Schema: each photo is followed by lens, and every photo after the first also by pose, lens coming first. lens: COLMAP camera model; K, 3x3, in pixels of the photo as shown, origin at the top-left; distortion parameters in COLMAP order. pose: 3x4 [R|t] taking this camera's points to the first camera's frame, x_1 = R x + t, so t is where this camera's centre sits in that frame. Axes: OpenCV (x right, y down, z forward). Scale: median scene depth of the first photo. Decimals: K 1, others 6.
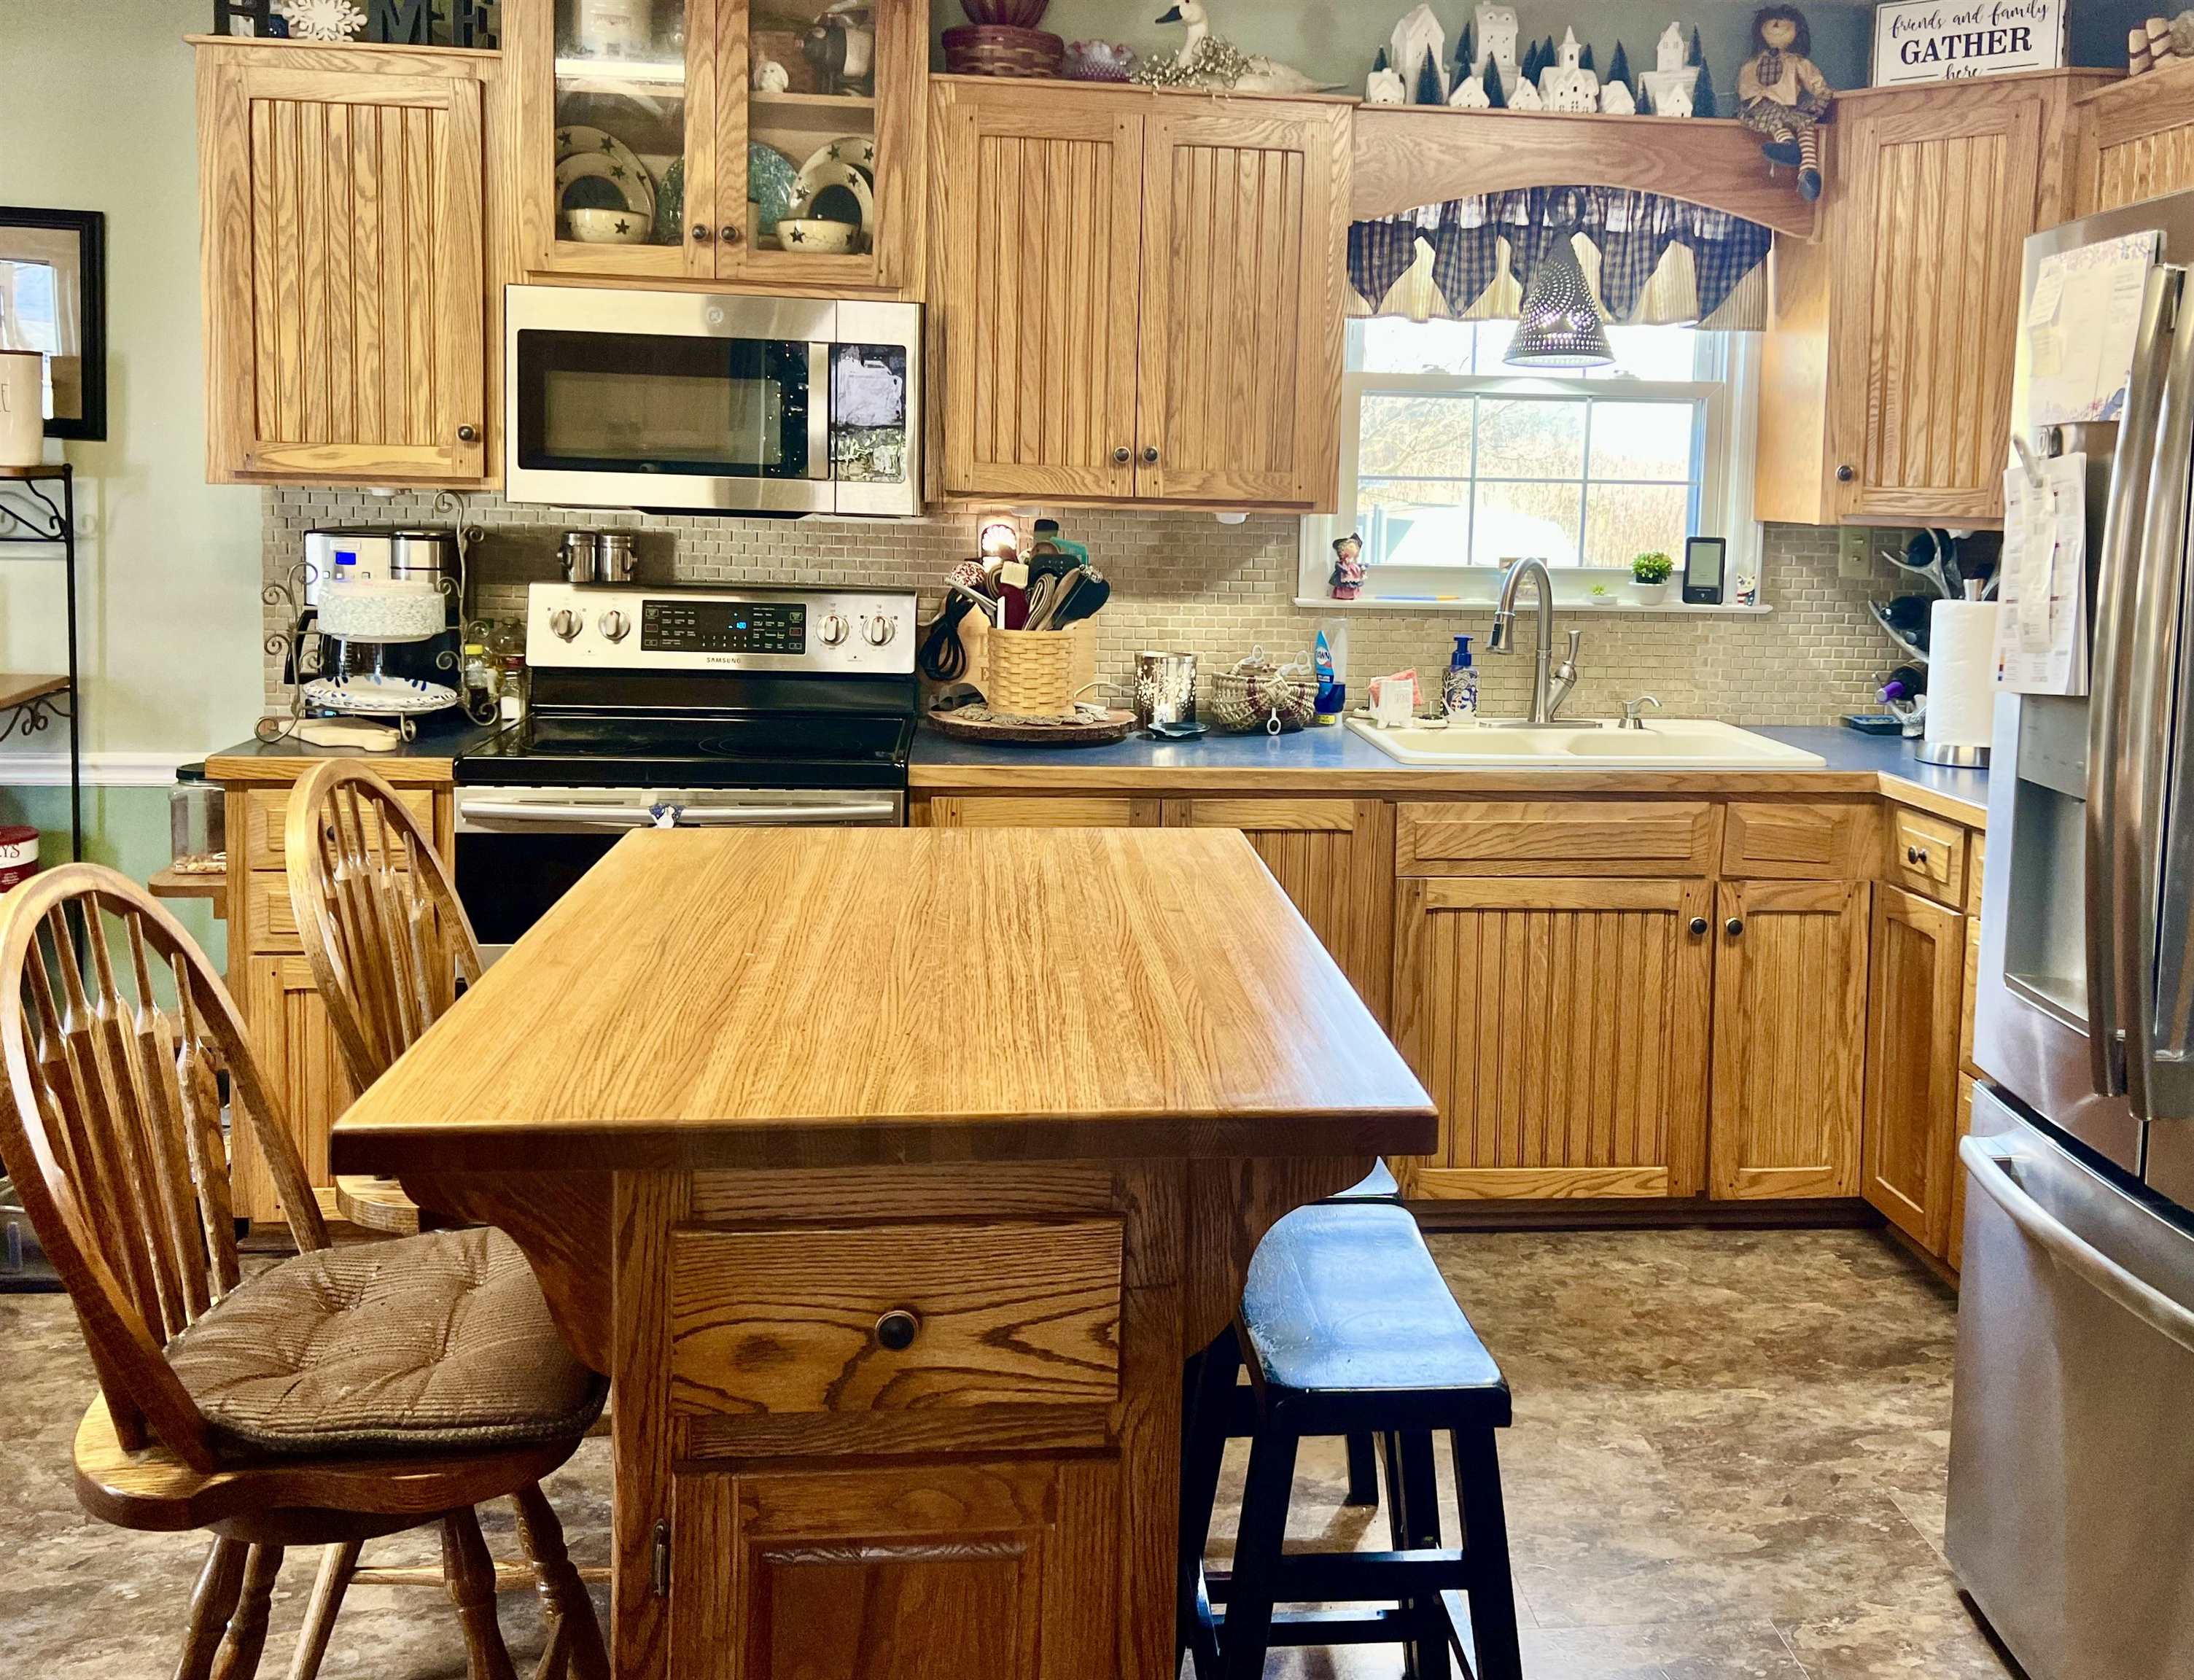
lens RADIAL K [[1838.4, 0, 1179.0], [0, 1838.4, 637.6], [0, 0, 1]] dist [0.060332, -0.079702]
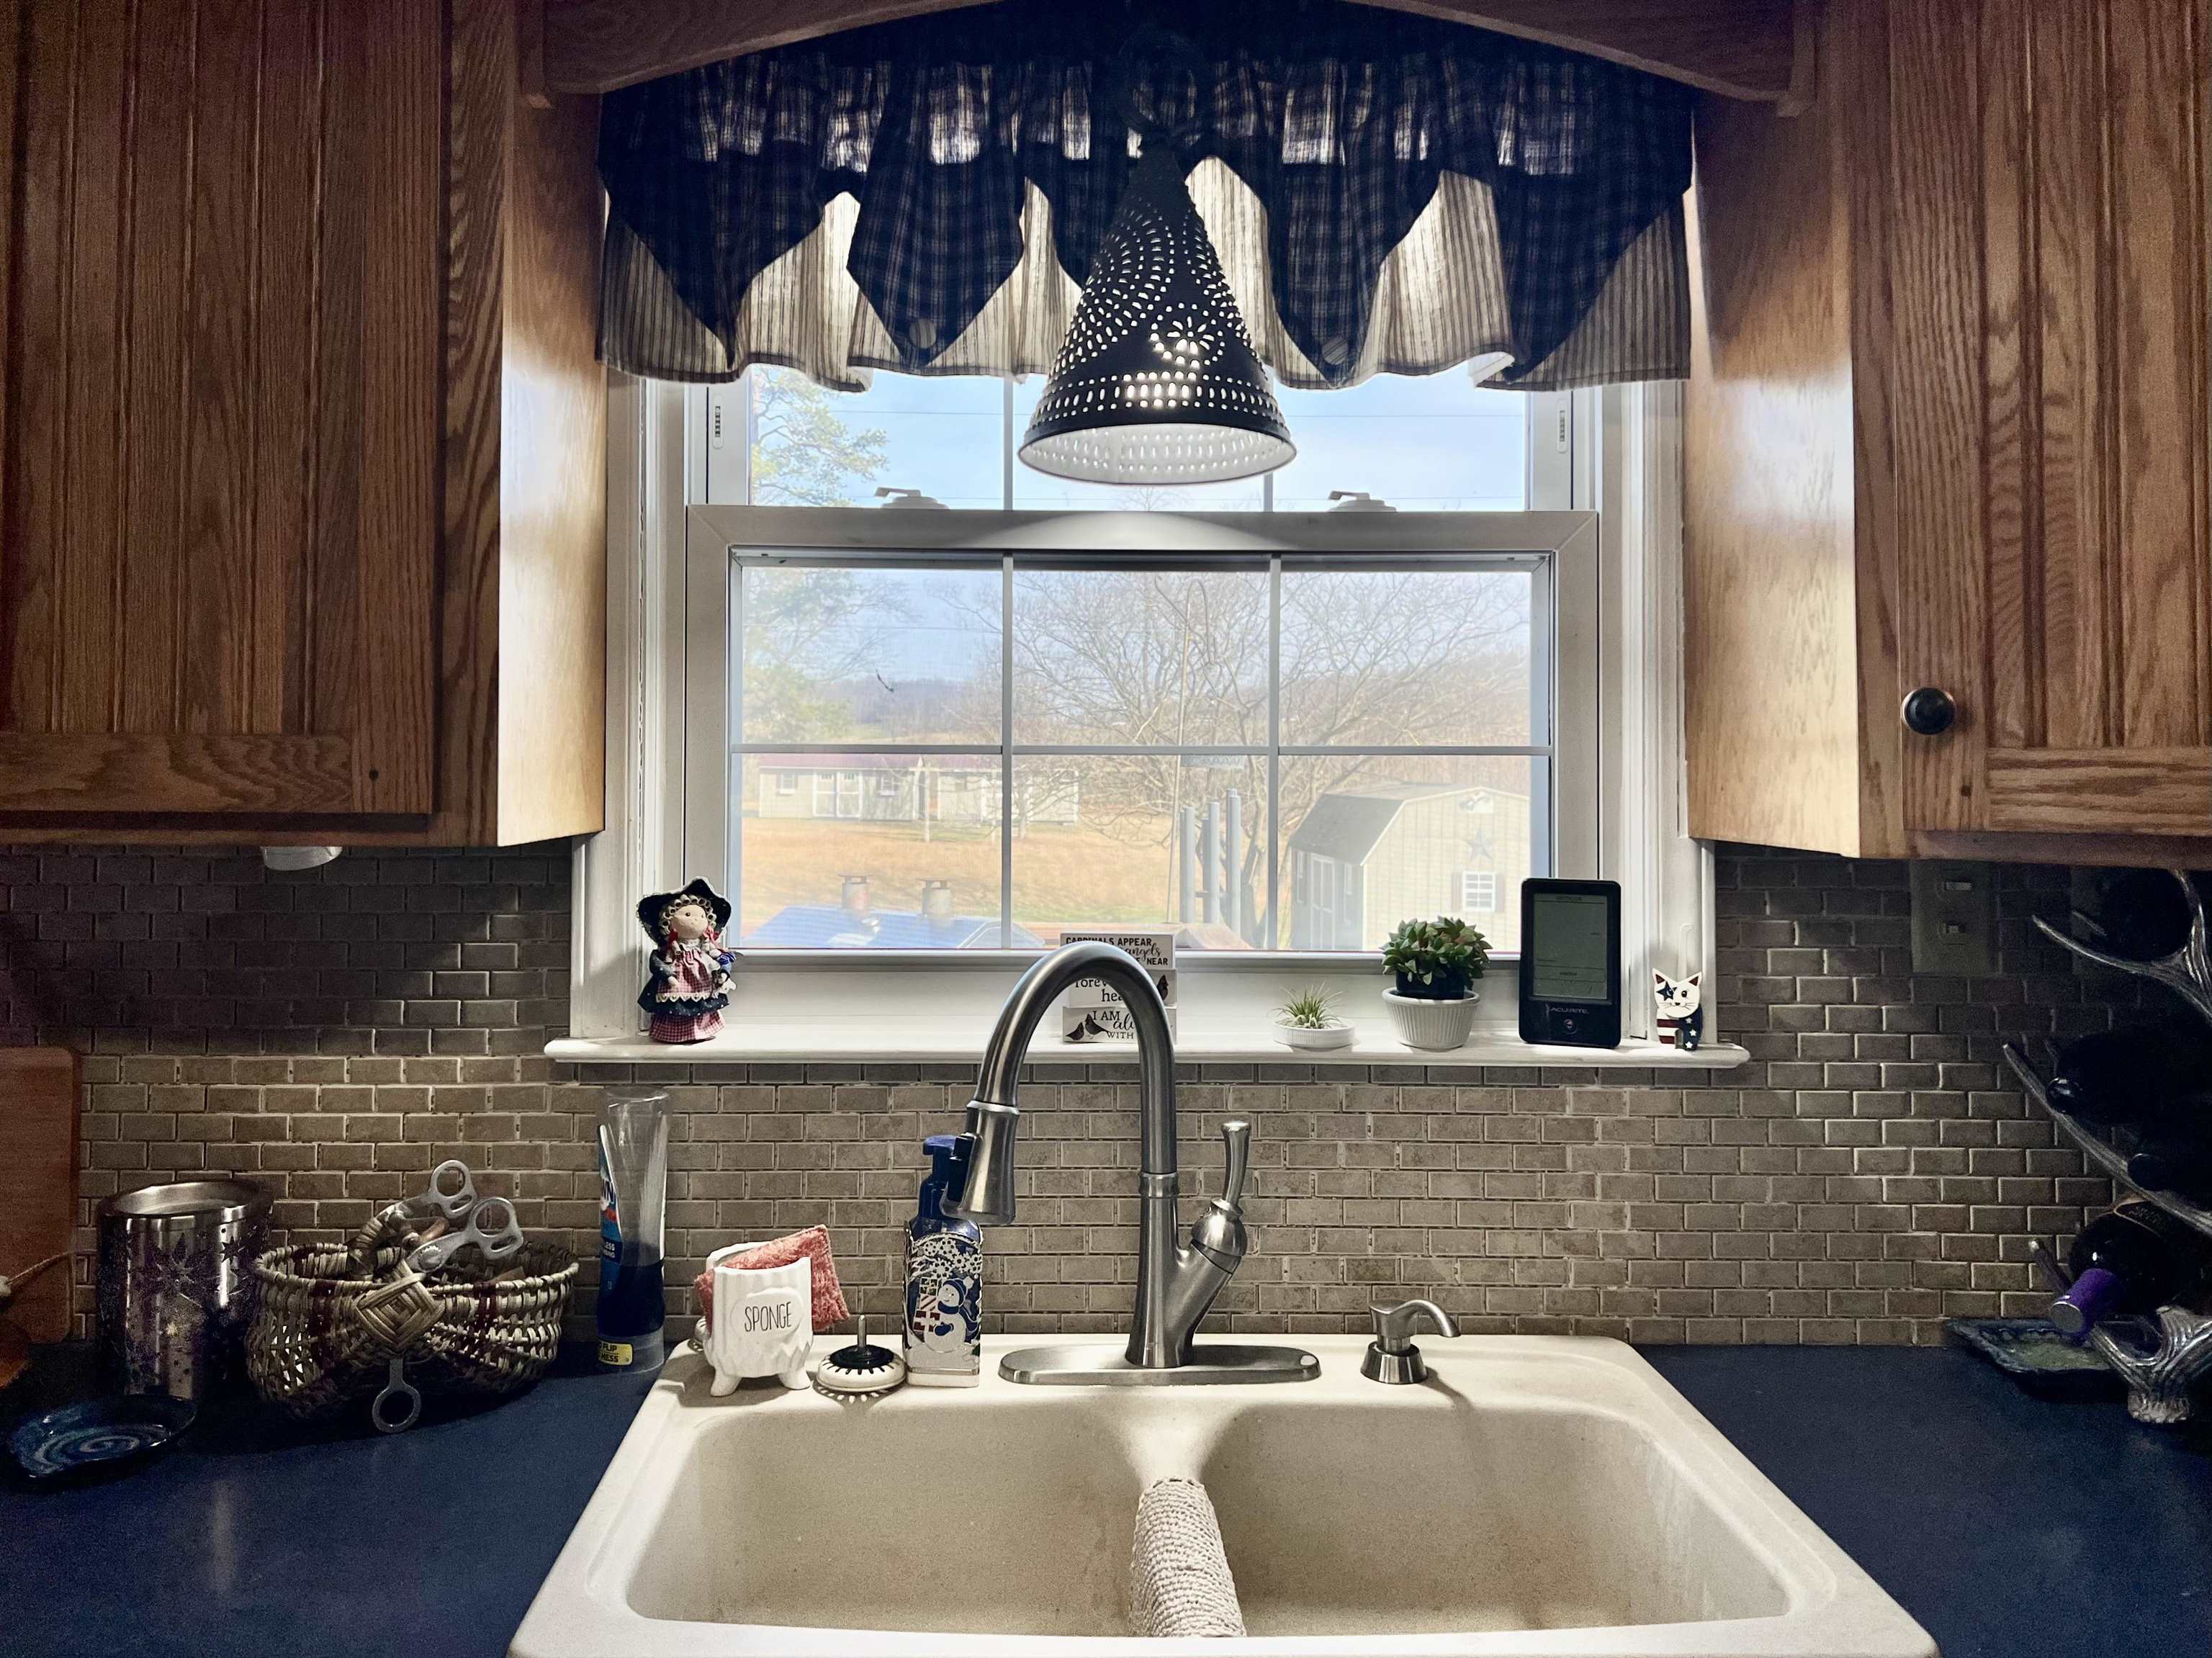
lens RADIAL K [[1570.3, 0, 1102.4], [0, 1570.3, 719.0], [0, 0, 1]] dist [0.041244, -0.000615]
pose [[0.994352, -0.022520, -0.103715, 0.248030], [0.010484, 0.993291, -0.115167, -0.057385], [0.105613, 0.113429, 0.987917, 0.722062]]
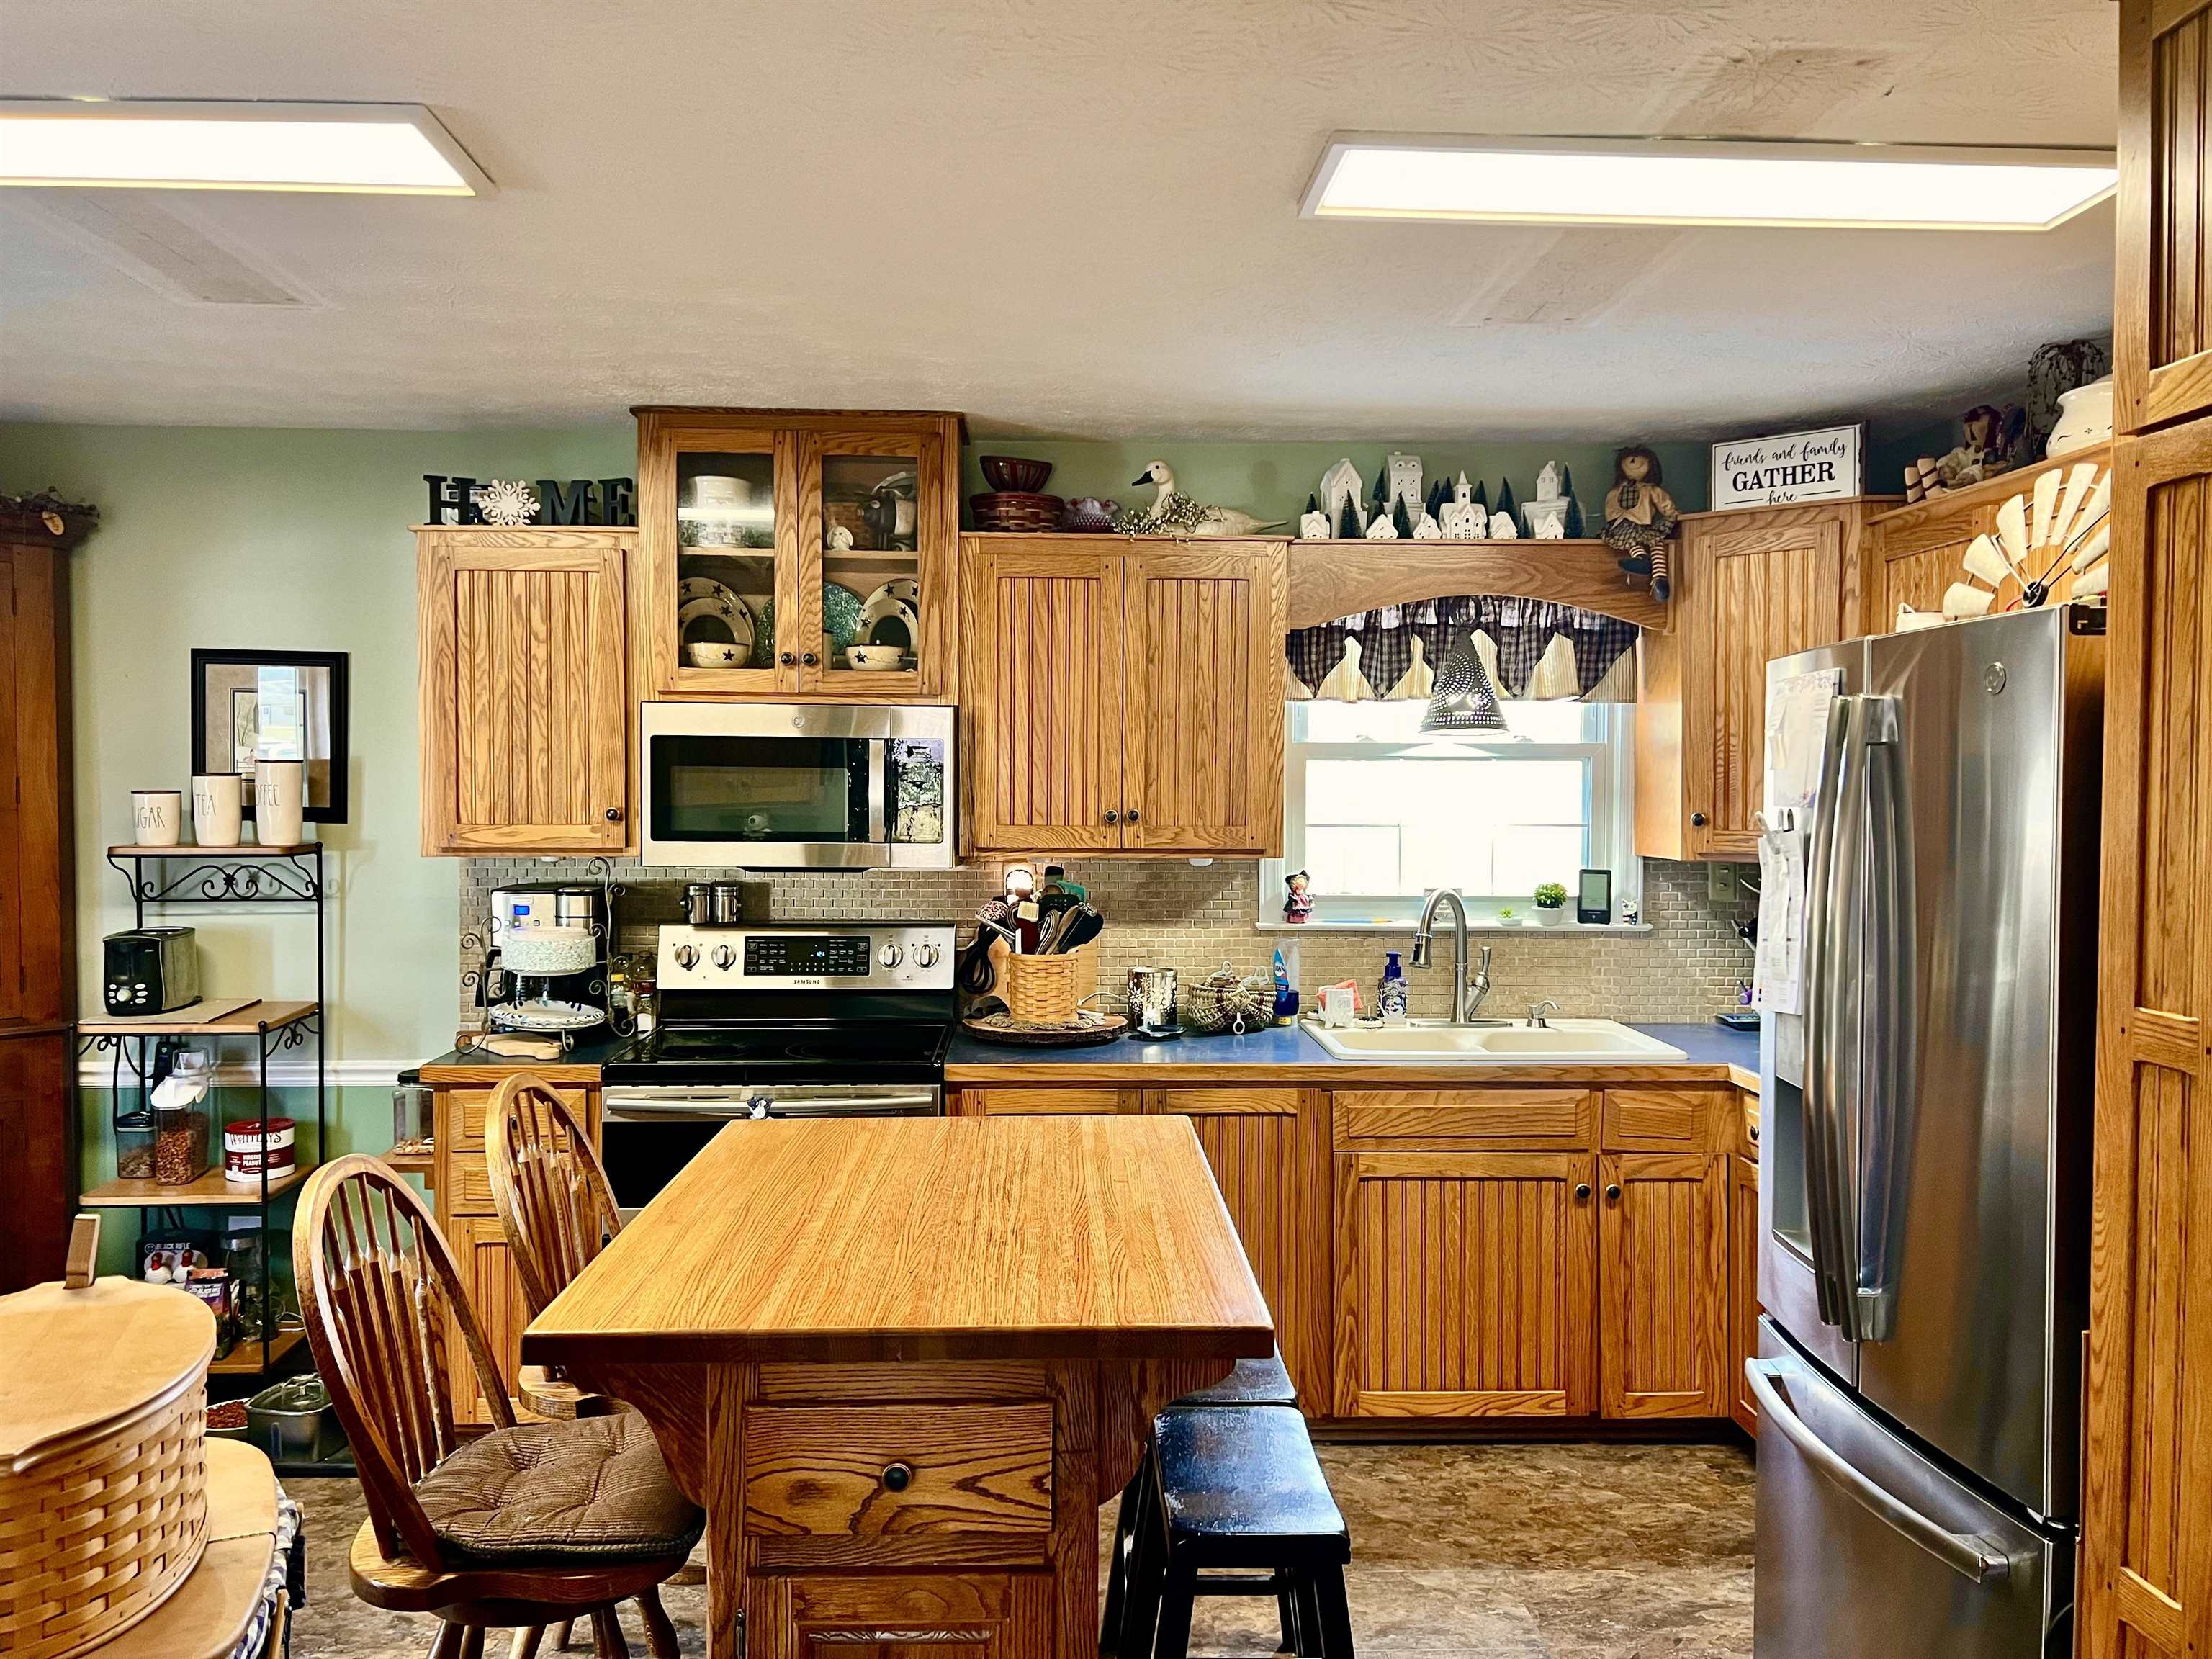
lens RADIAL K [[1646.7, 0, 1106.0], [0, 1646.7, 829.5], [0, 0, 1]] dist [0.148564, -0.327150]
pose [[0.996755, -0.019449, -0.078110, 0.055214], [0.014975, 0.998235, -0.057470, -0.025181], [0.079090, 0.056114, 0.995287, -0.143928]]
